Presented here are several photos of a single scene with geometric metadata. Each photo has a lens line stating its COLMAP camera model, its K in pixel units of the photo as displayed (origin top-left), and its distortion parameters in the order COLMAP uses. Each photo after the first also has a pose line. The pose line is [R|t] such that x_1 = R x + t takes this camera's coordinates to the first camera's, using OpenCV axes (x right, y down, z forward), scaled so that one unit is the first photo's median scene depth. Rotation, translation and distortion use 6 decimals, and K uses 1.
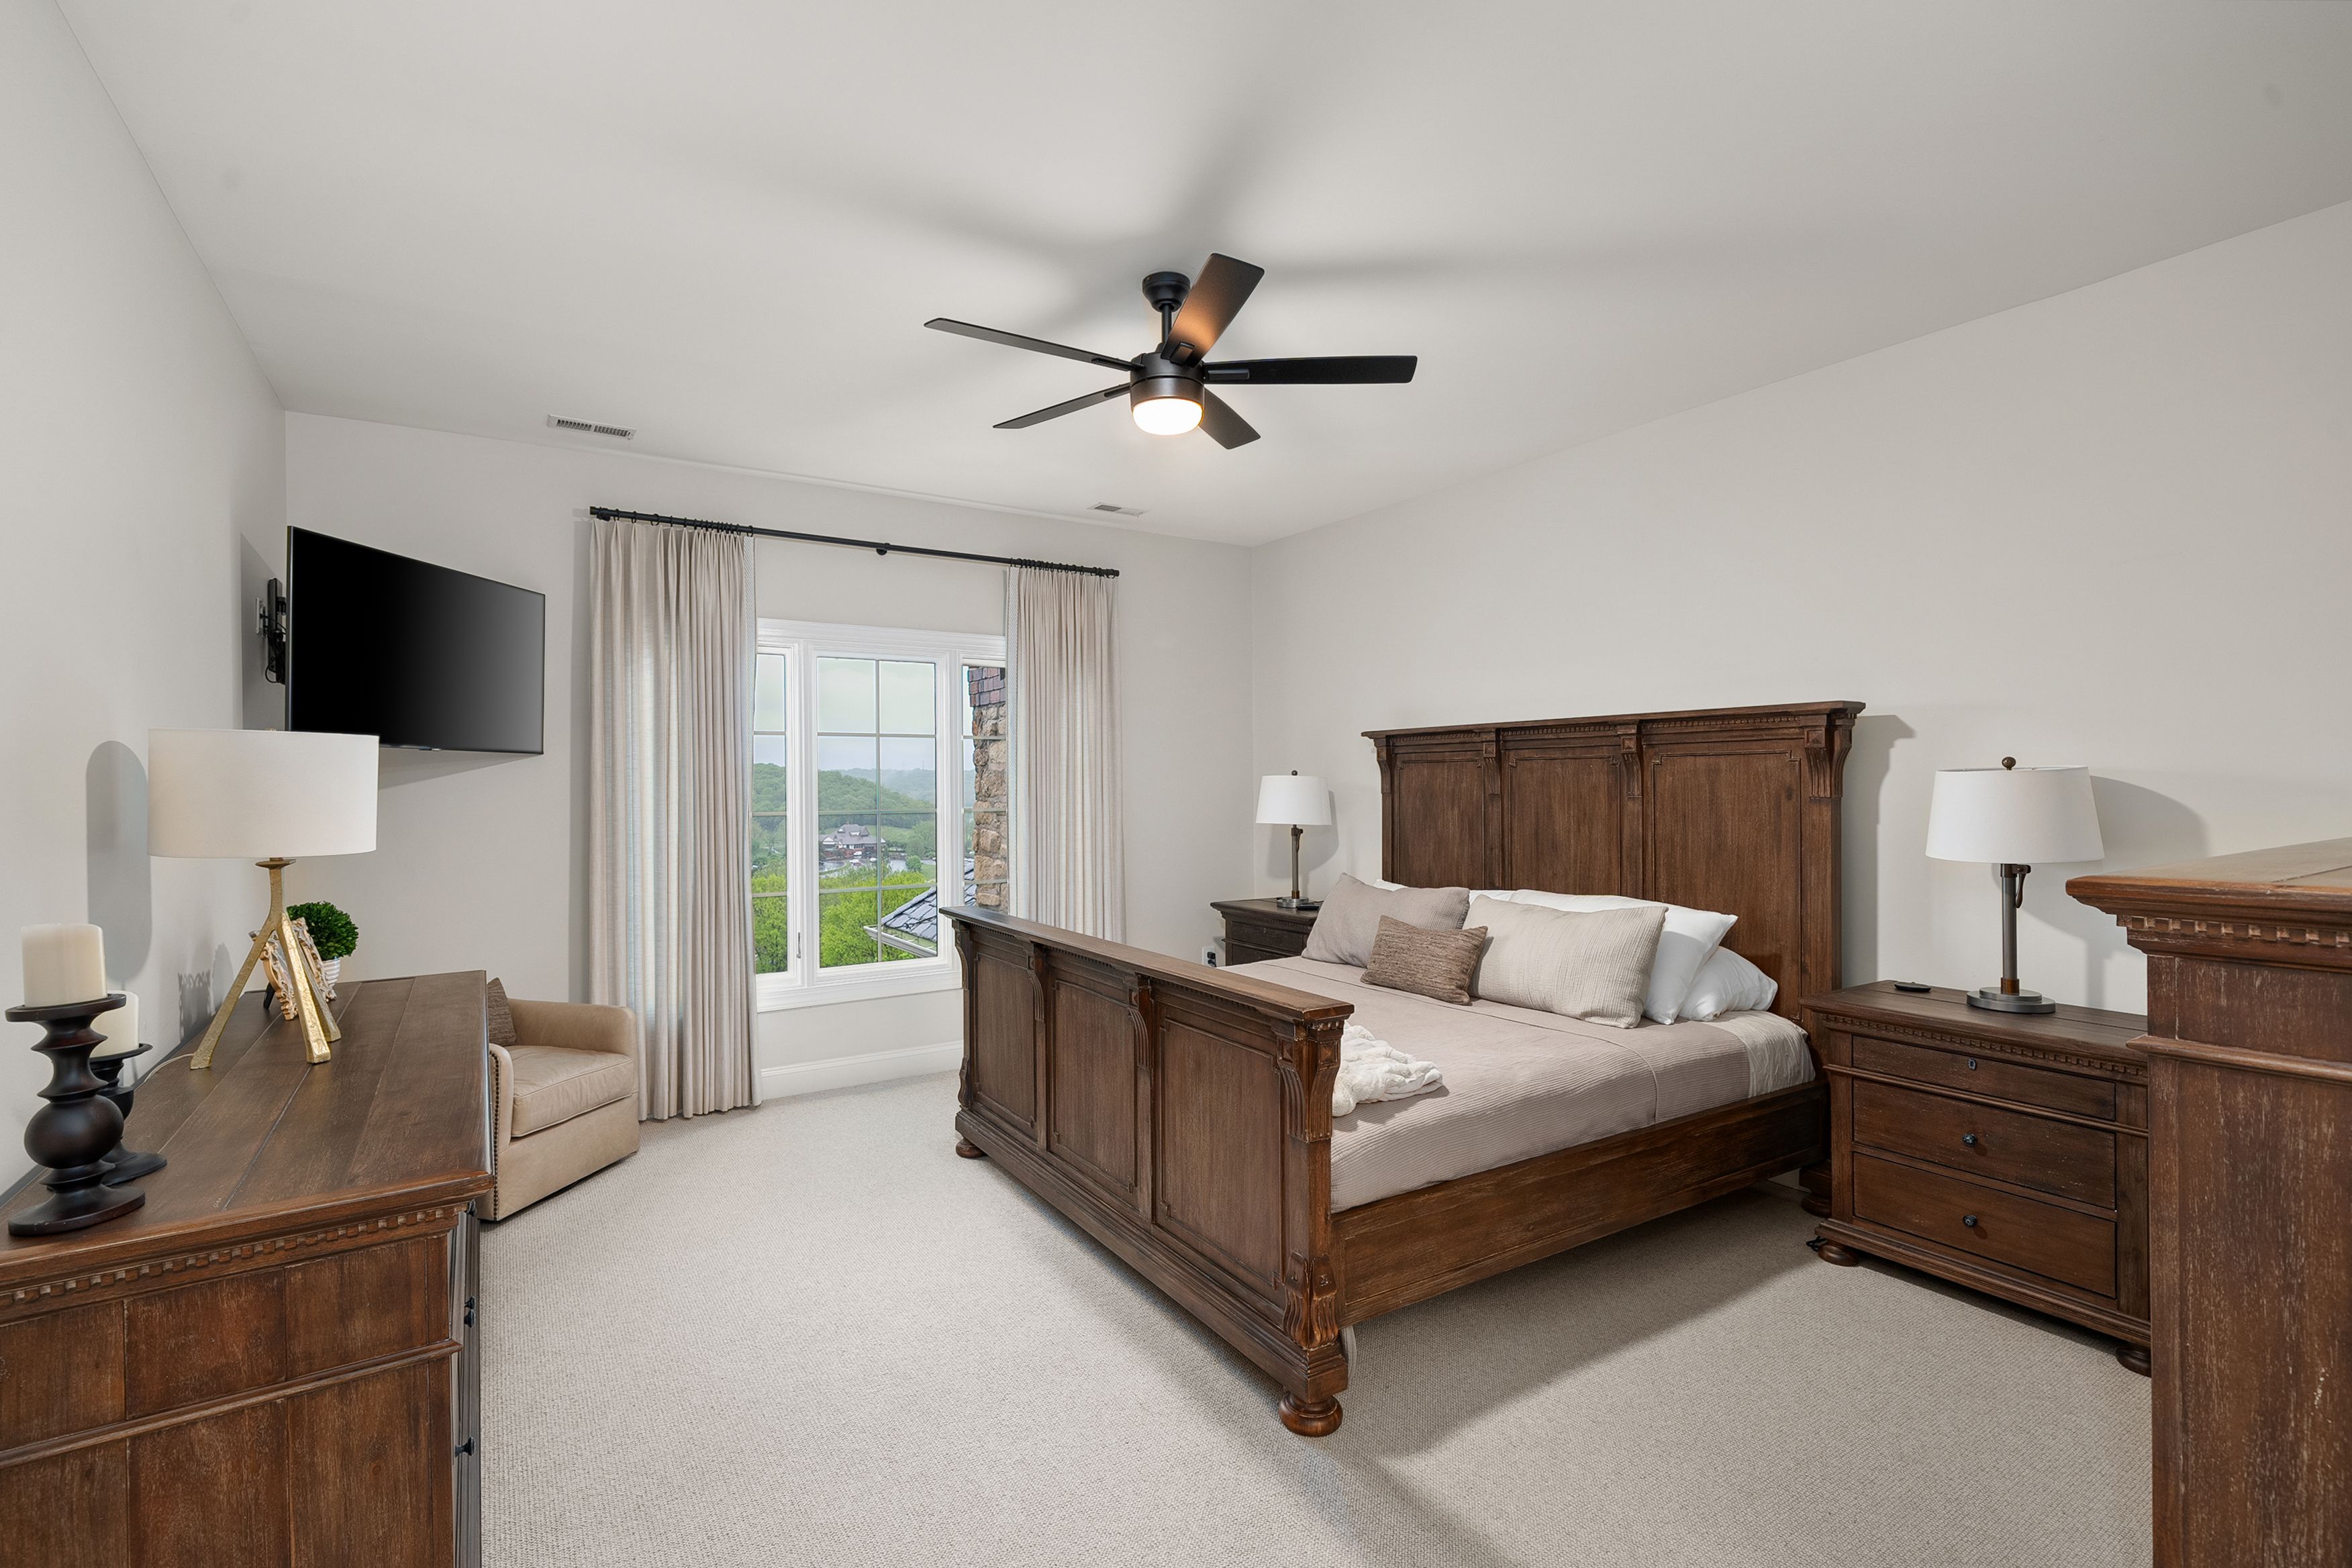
lens RADIAL K [[1021.8, 0, 1188.0], [0, 1021.8, 779.8], [0, 0, 1]] dist [-0.002621, -0.000204]
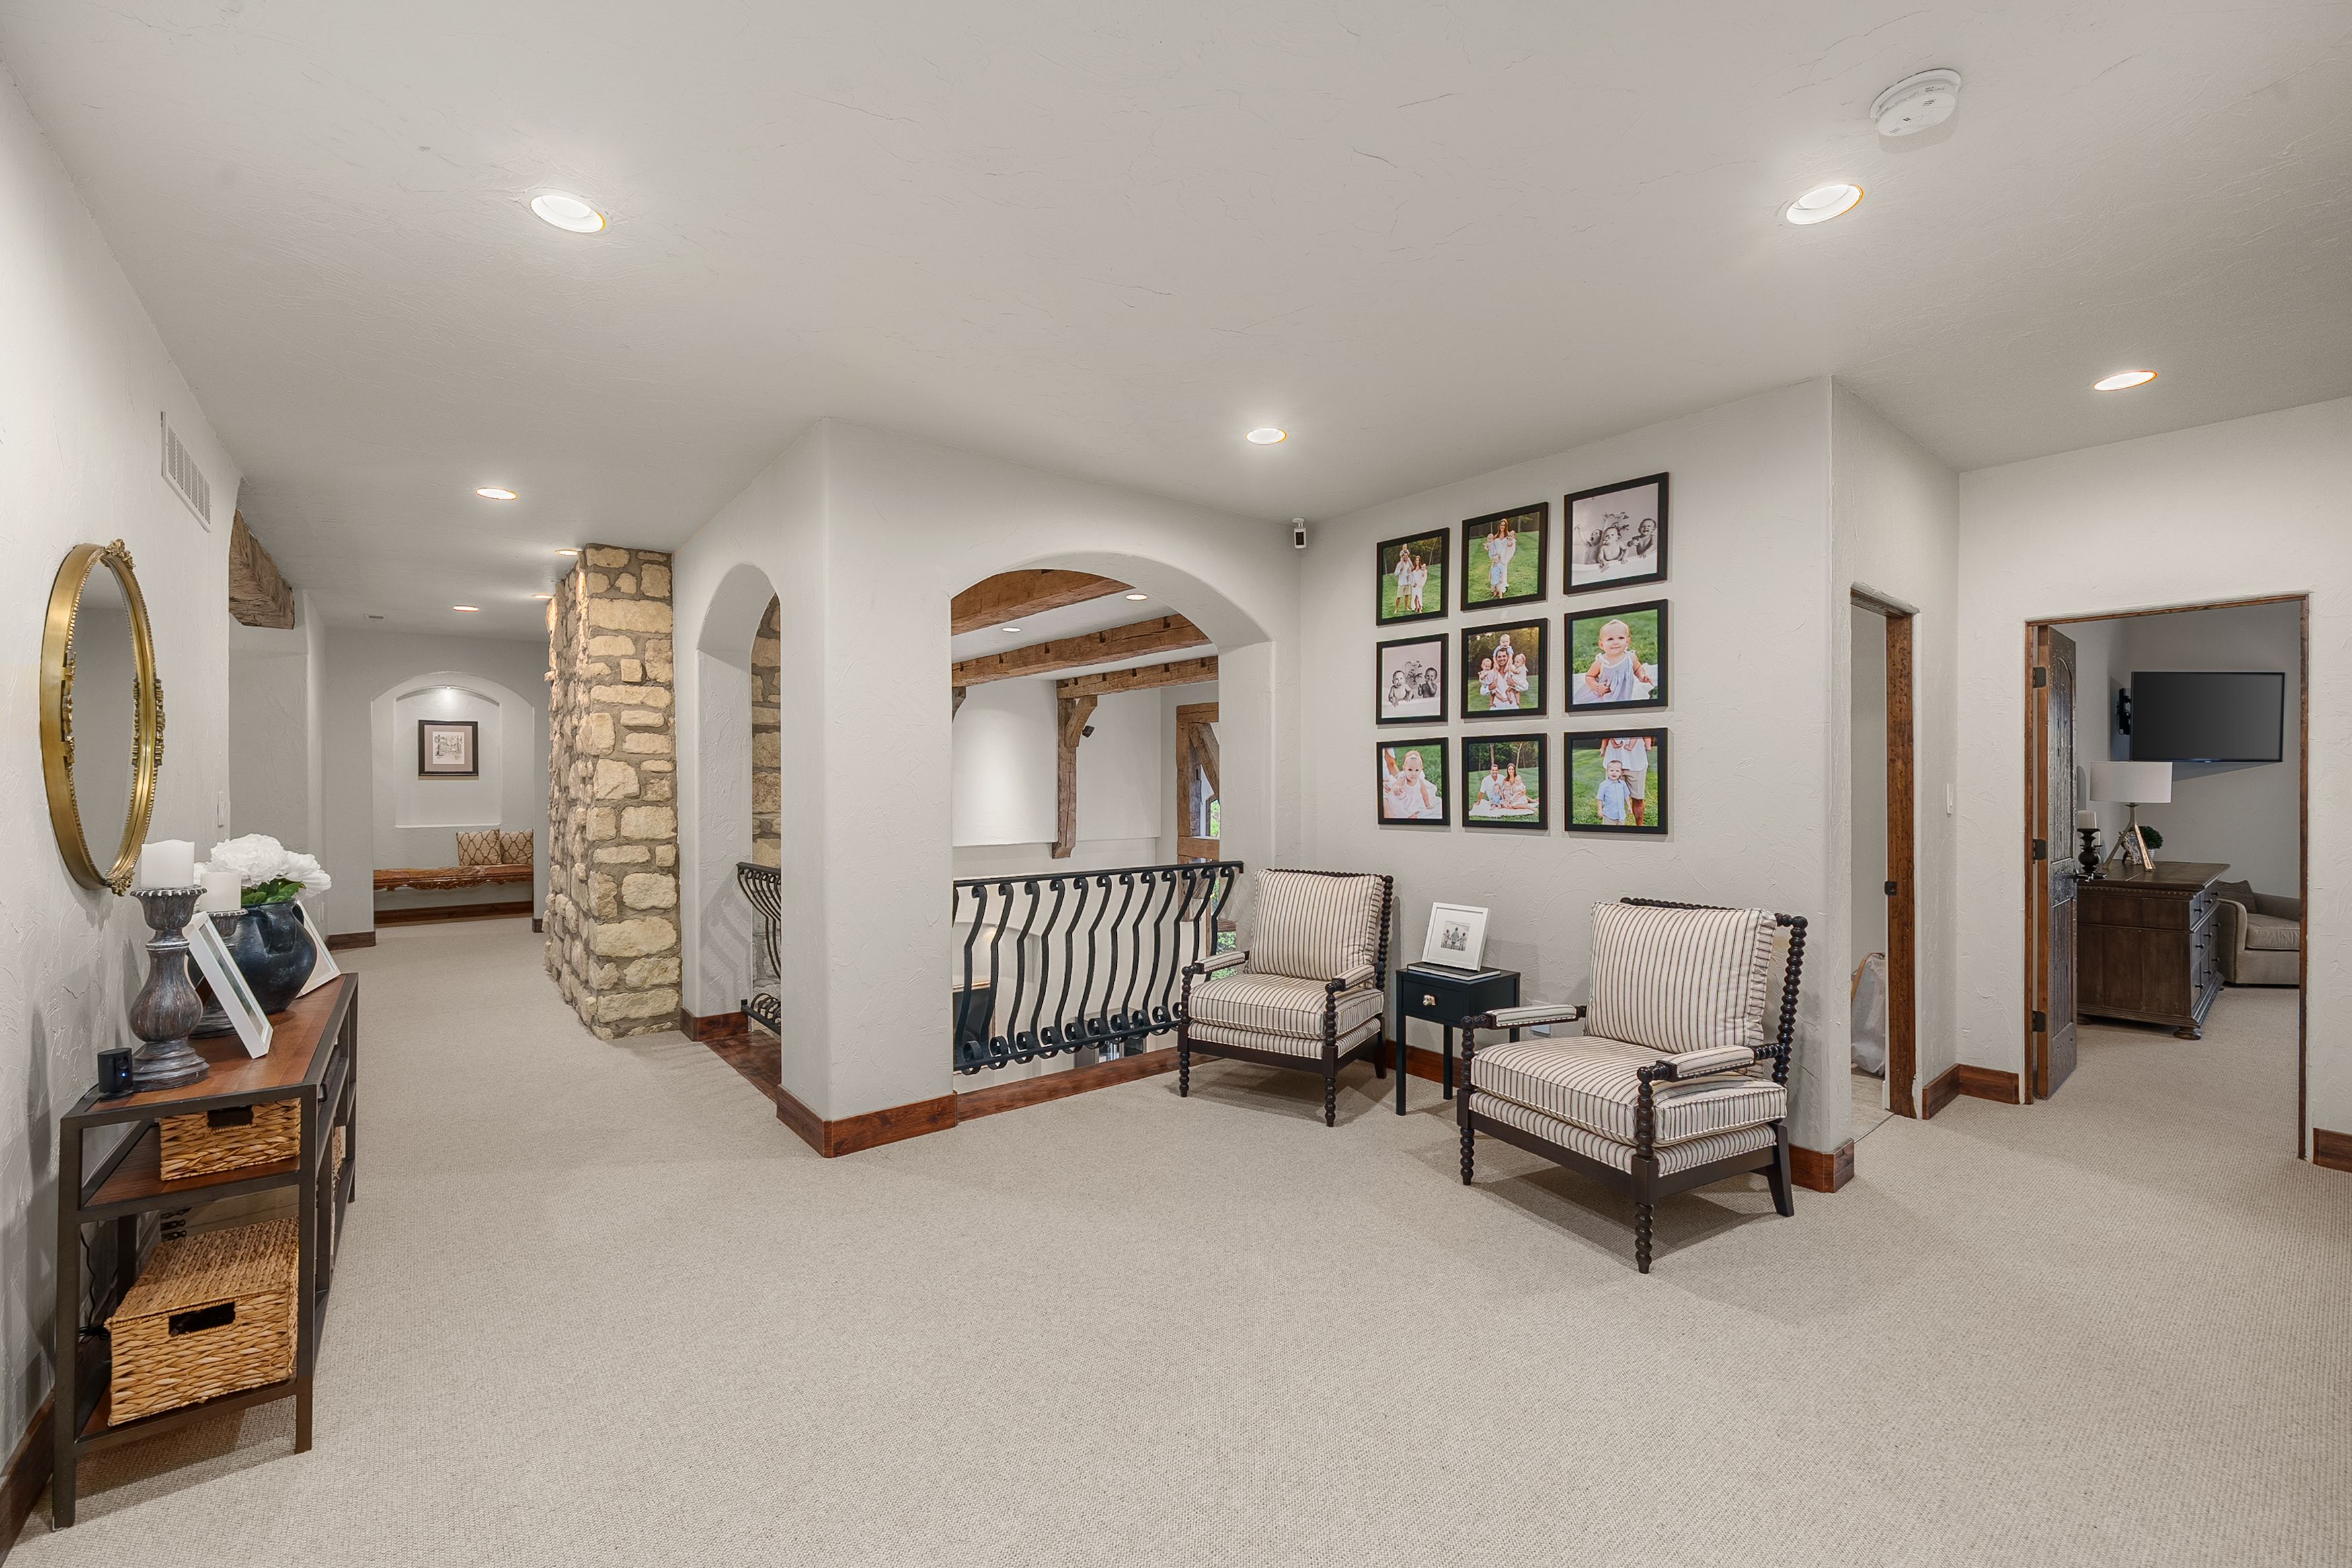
lens RADIAL K [[925.6, 0, 1183.8], [0, 925.6, 785.0], [0, 0, 1]] dist [-0.001543, -0.000458]
pose [[0.066290, 0.000977, -0.997800, 1.310553], [-0.002982, 0.999995, 0.000781, 0.020490], [0.997796, 0.002924, 0.066292, -1.581088]]
